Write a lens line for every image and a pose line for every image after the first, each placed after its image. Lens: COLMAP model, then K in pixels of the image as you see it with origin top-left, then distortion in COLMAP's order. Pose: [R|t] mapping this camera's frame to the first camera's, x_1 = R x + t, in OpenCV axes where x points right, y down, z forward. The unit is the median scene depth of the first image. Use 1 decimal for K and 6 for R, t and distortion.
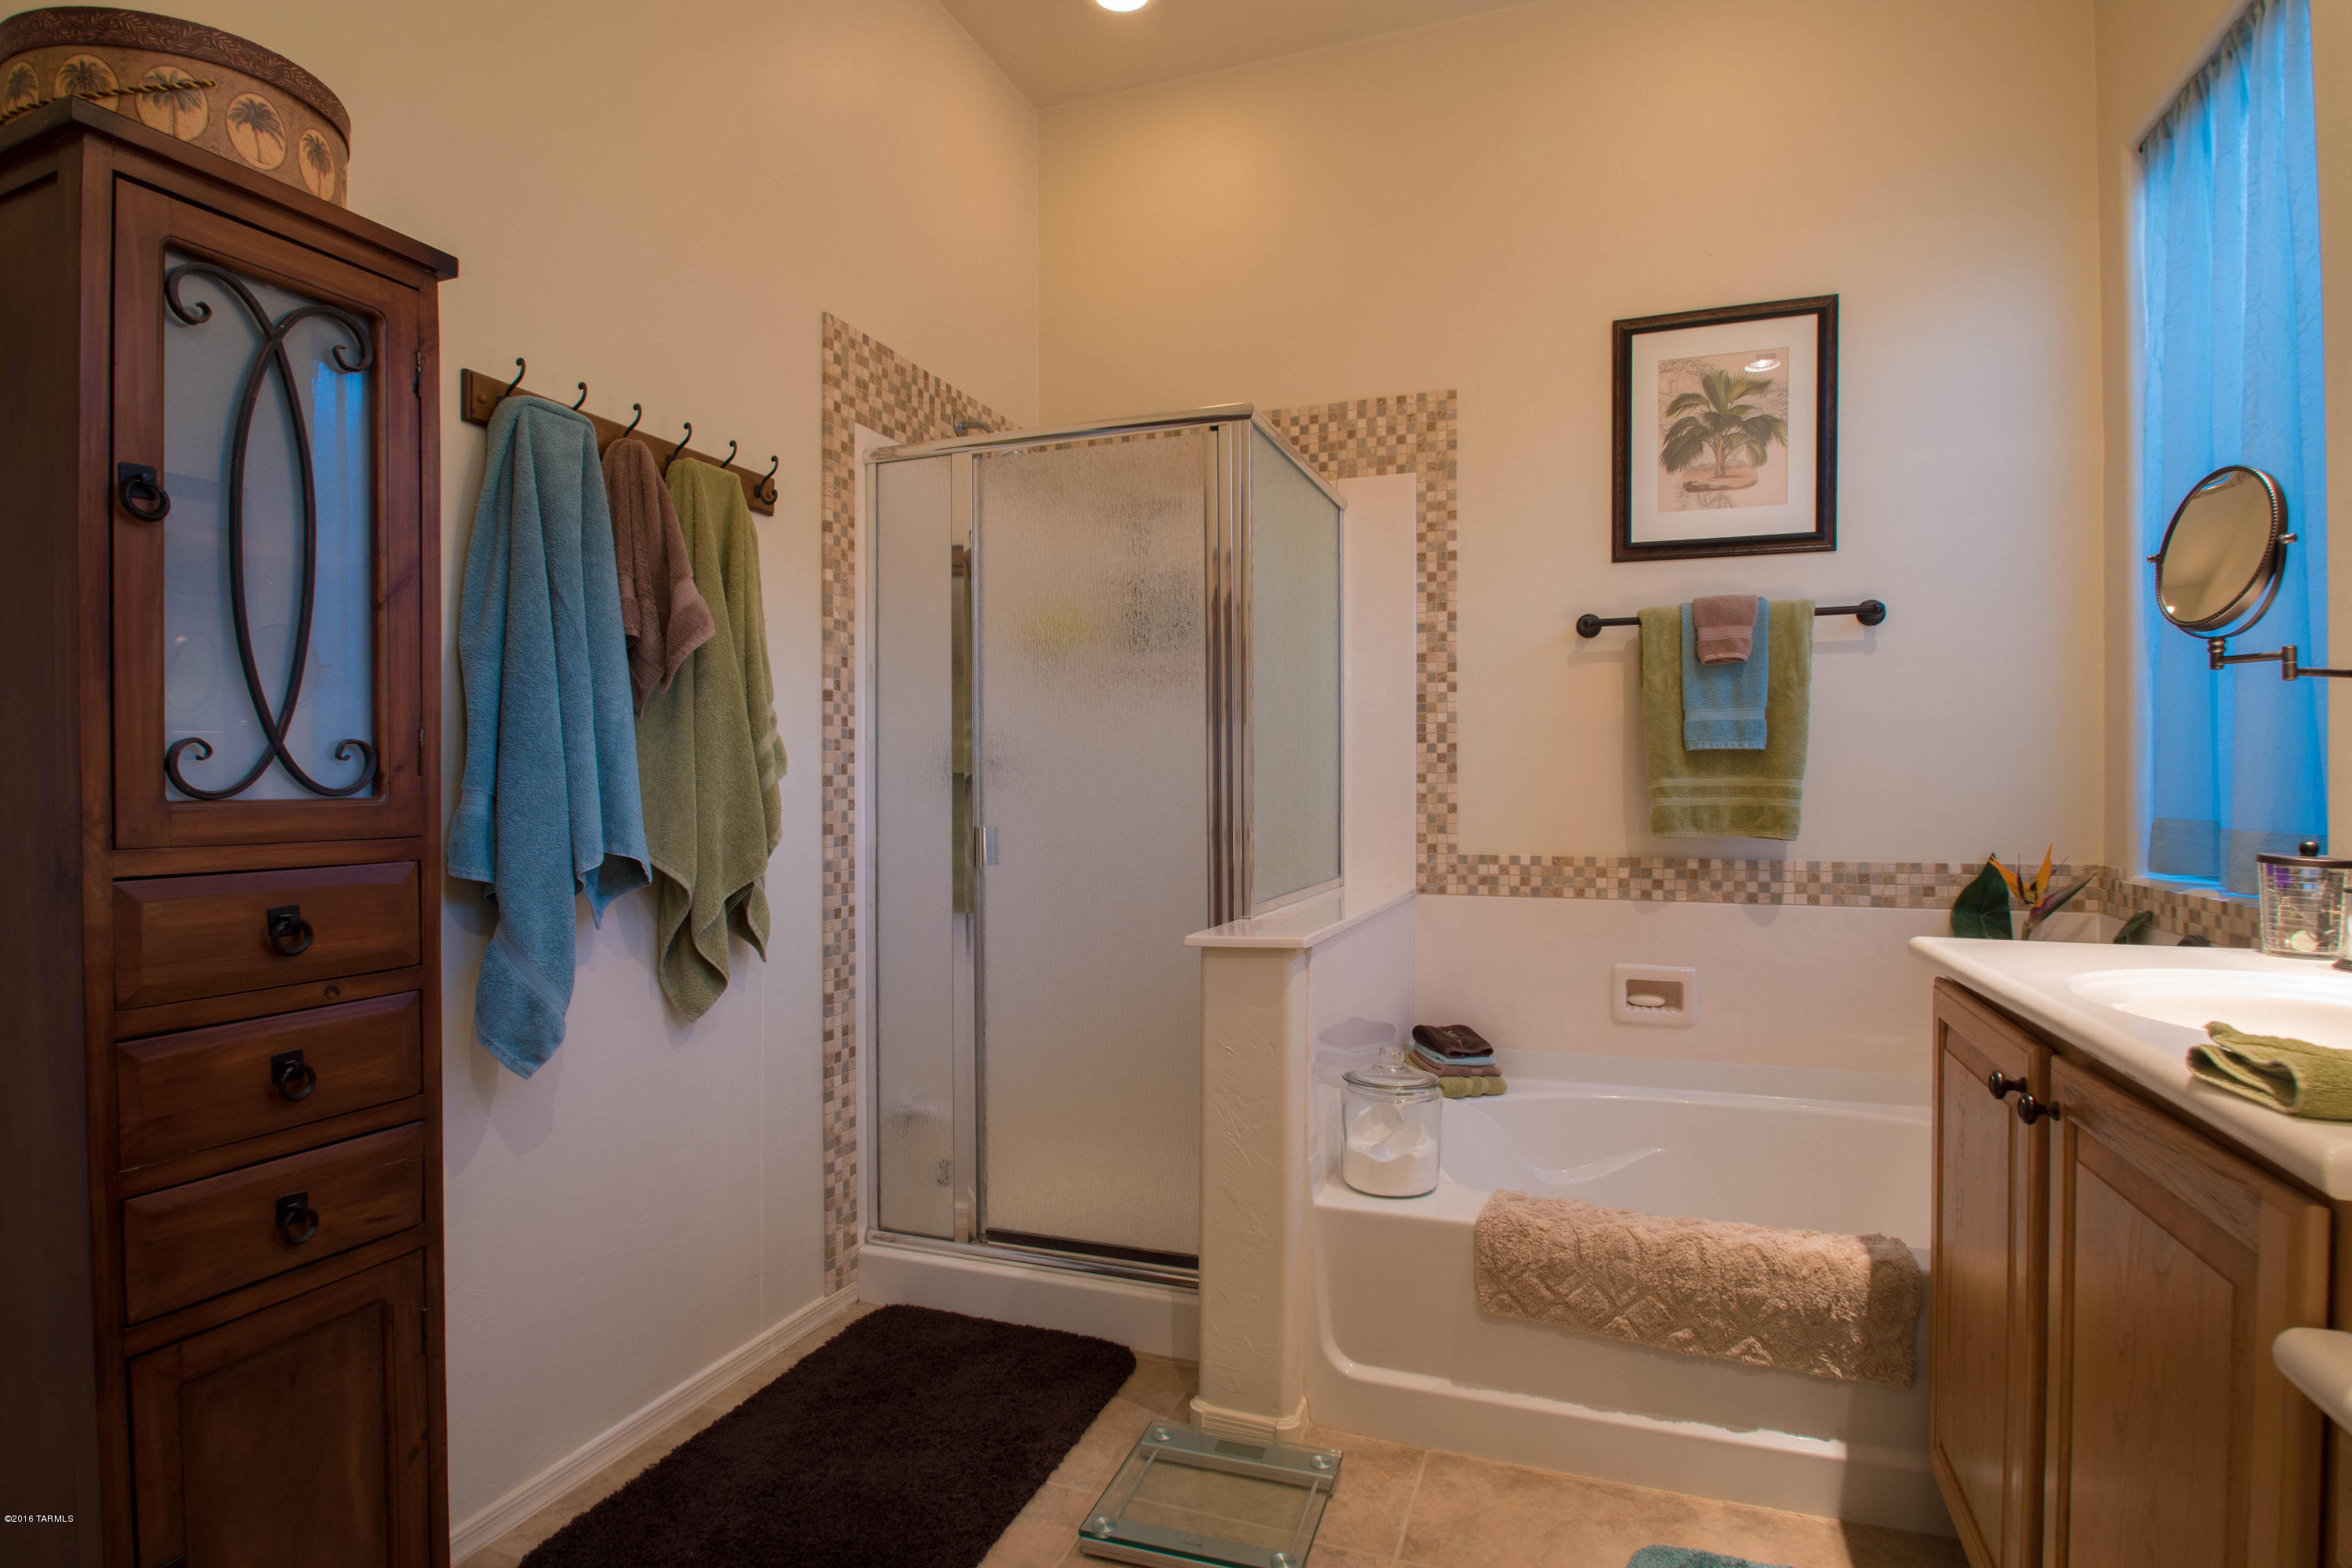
lens RADIAL K [[1219.0, 0, 1176.0], [0, 1219.0, 784.0], [0, 0, 1]] dist [-0.013311, -0.000751]
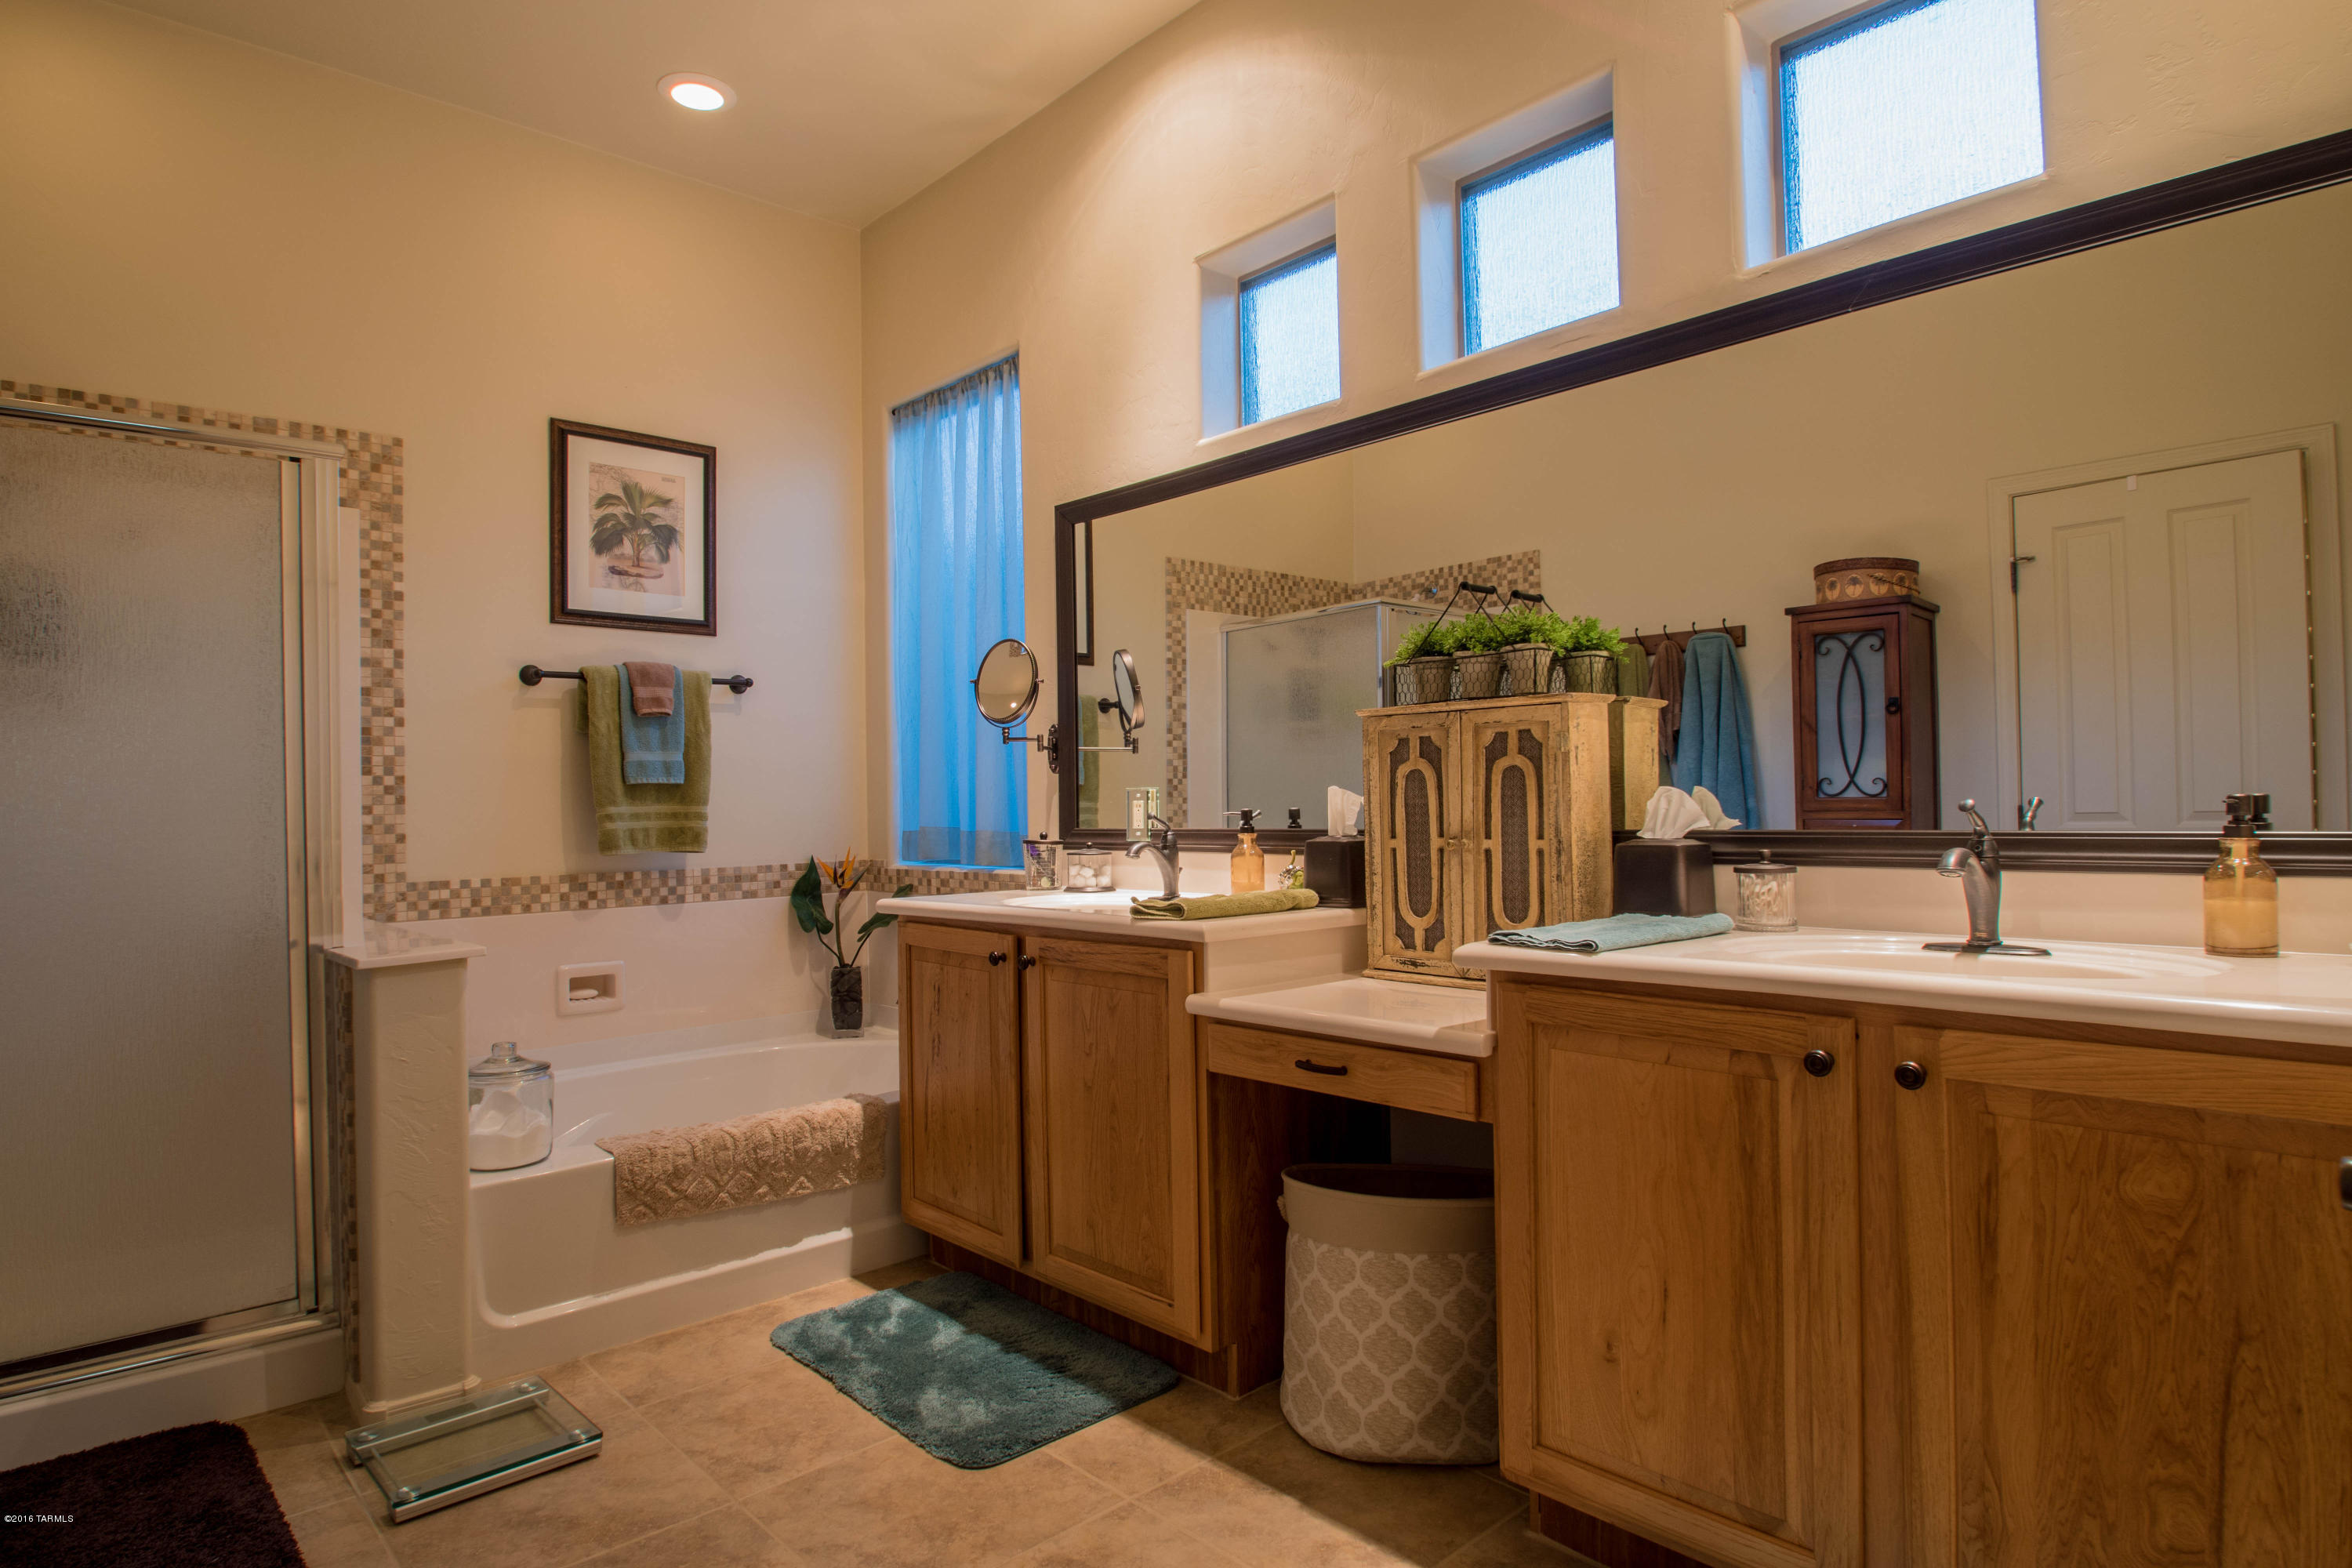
lens RADIAL K [[1284.5, 0, 1176.0], [0, 1284.5, 784.0], [0, 0, 1]] dist [-0.000207, 0.000093]
pose [[0.455515, 0.005222, 0.890213, -0.476176], [0.018162, 0.999720, -0.015158, 0.002208], [-0.890043, 0.023072, 0.455293, -0.094996]]
